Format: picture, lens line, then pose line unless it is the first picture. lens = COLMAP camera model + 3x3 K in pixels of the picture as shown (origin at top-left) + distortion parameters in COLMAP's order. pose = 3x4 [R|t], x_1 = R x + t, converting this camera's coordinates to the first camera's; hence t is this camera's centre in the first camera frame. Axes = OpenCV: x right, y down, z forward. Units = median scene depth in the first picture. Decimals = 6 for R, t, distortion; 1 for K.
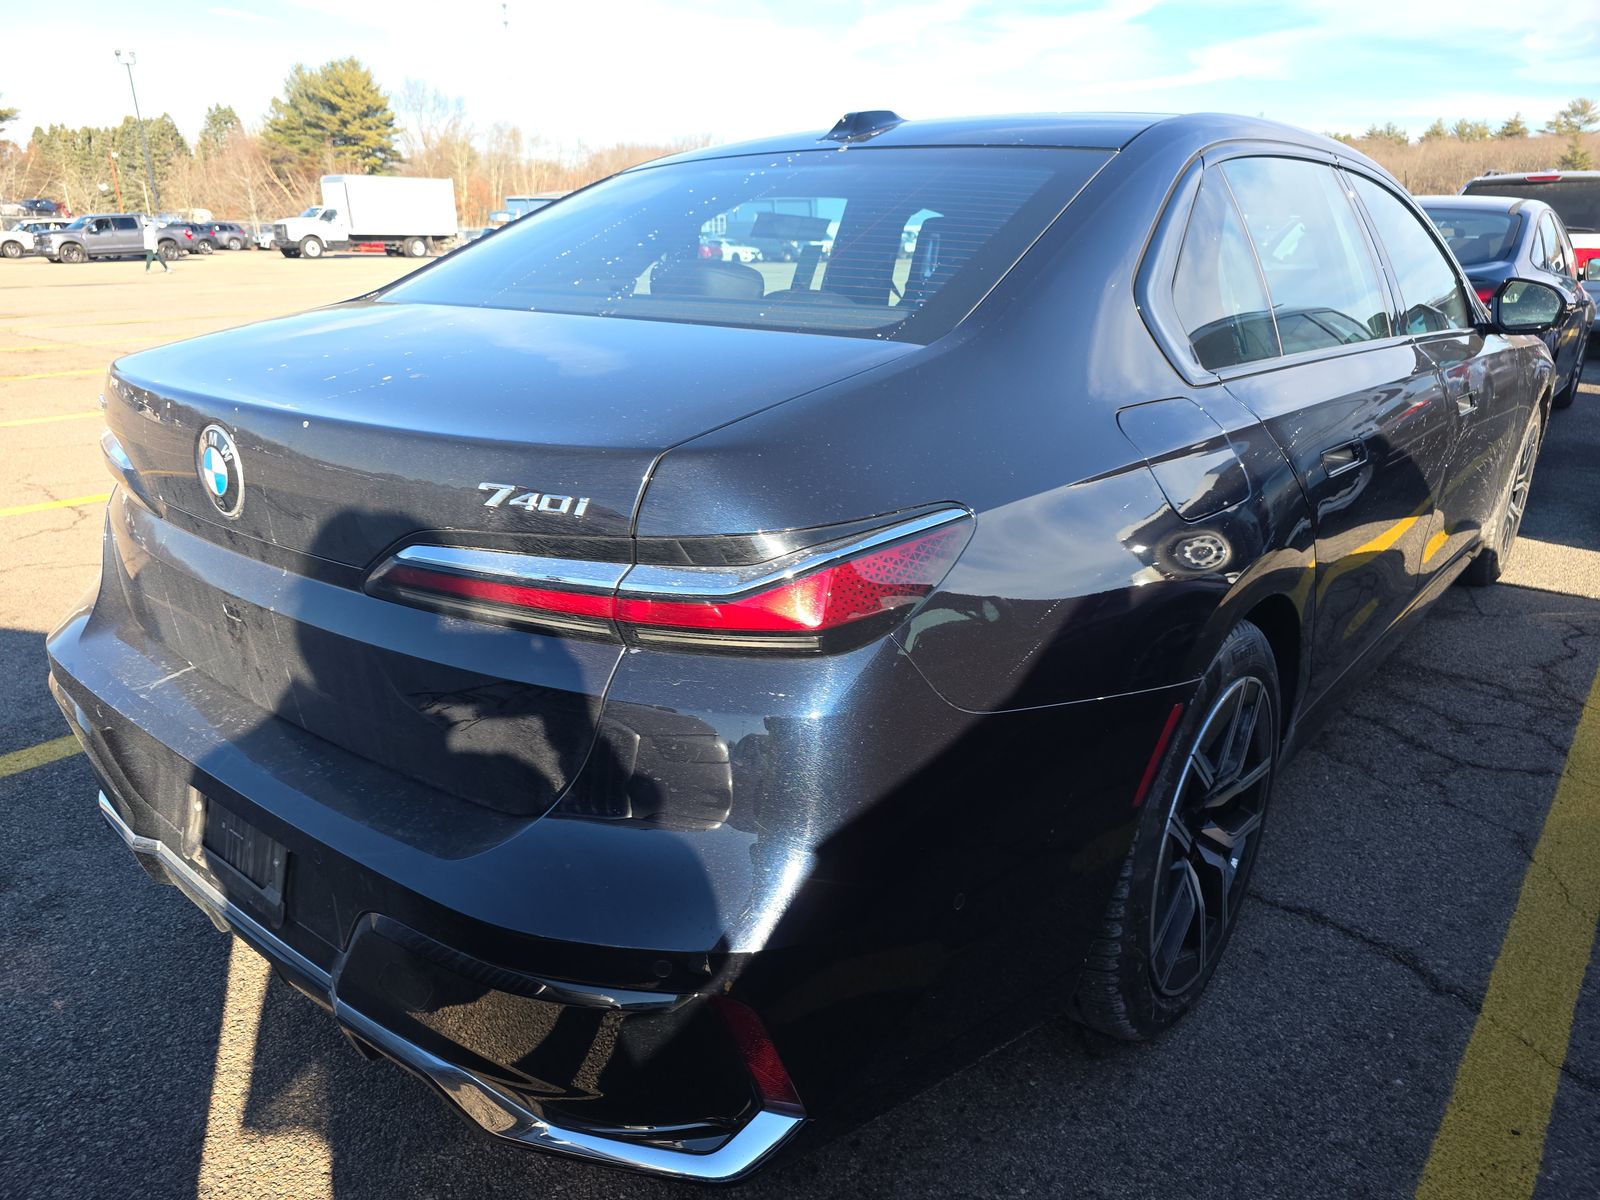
lens RADIAL K [[1075.7, 0, 806.1], [0, 1075.7, 612.0], [0, 0, 1]] dist [0.024490, -0.007594]
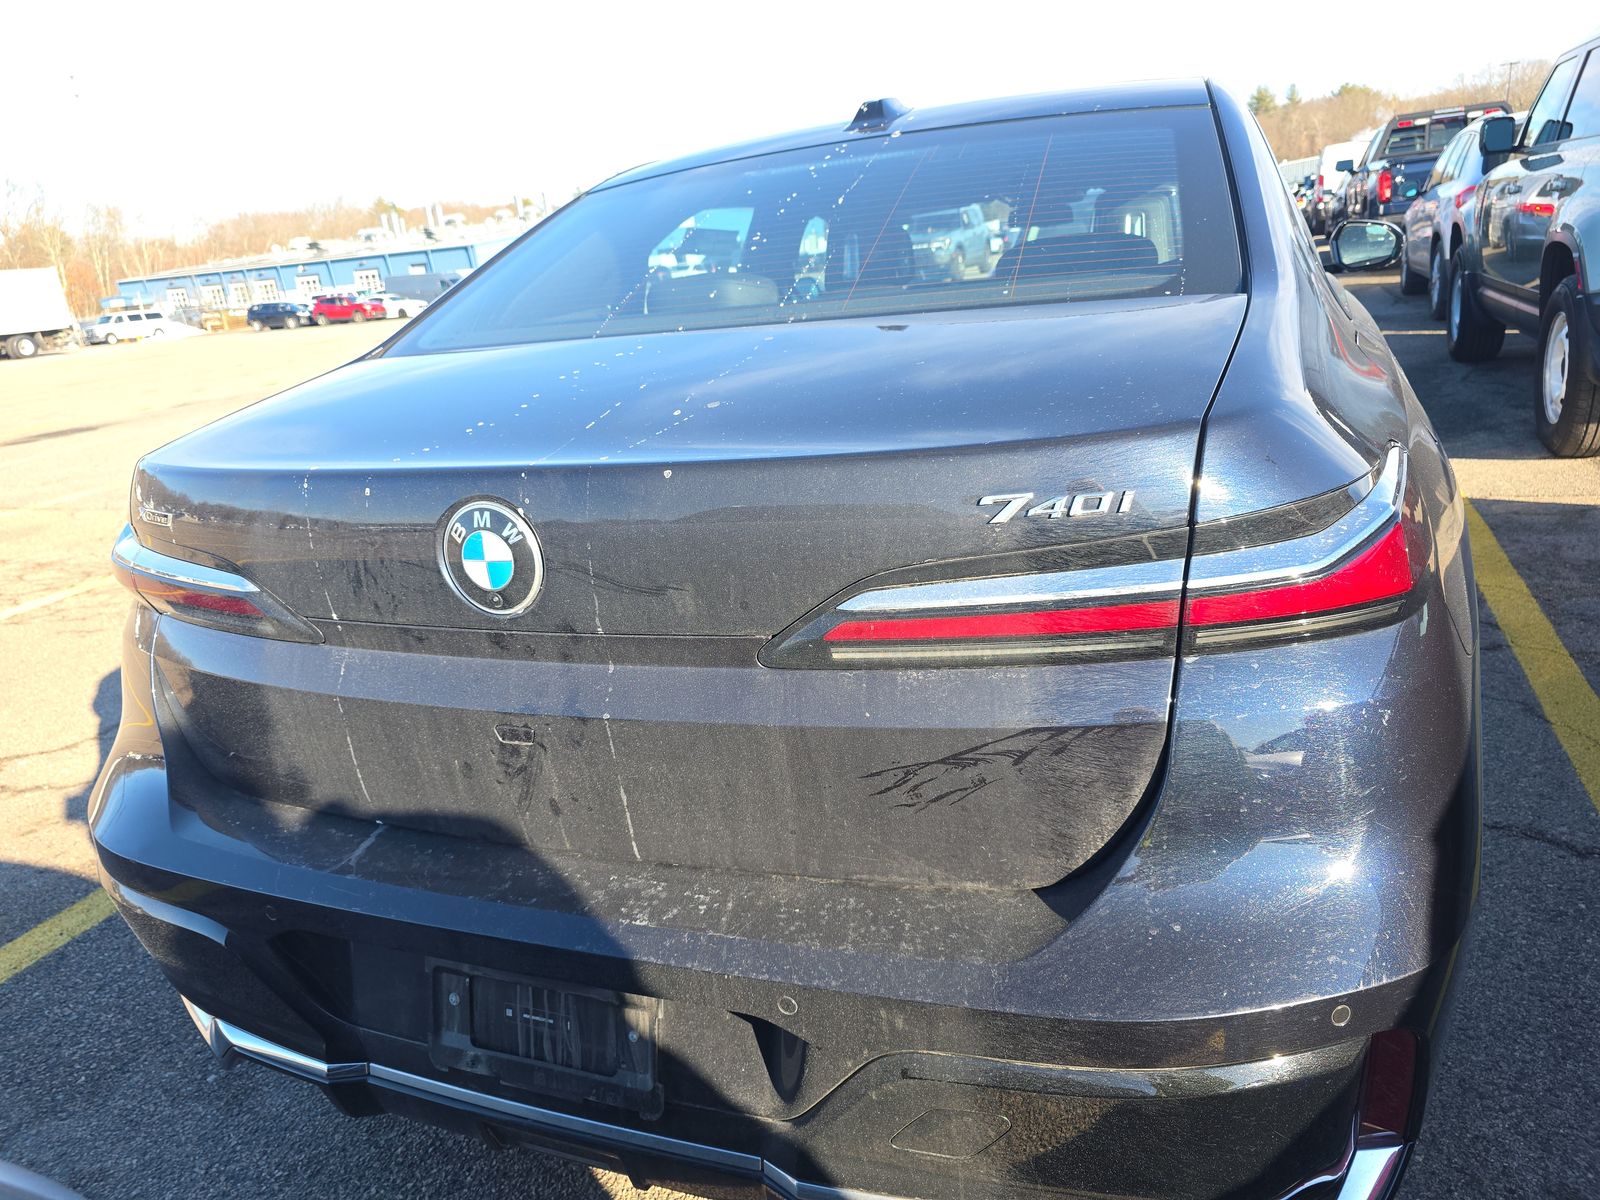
lens RADIAL K [[1075.7, 0, 797.0], [0, 1075.7, 585.8], [0, 0, 1]] dist [0.024490, -0.007594]
pose [[0.950196, -0.183666, 0.251781, -0.356842], [0.196038, 0.980284, -0.024743, -0.032733], [-0.242273, 0.072870, 0.967468, 0.130246]]
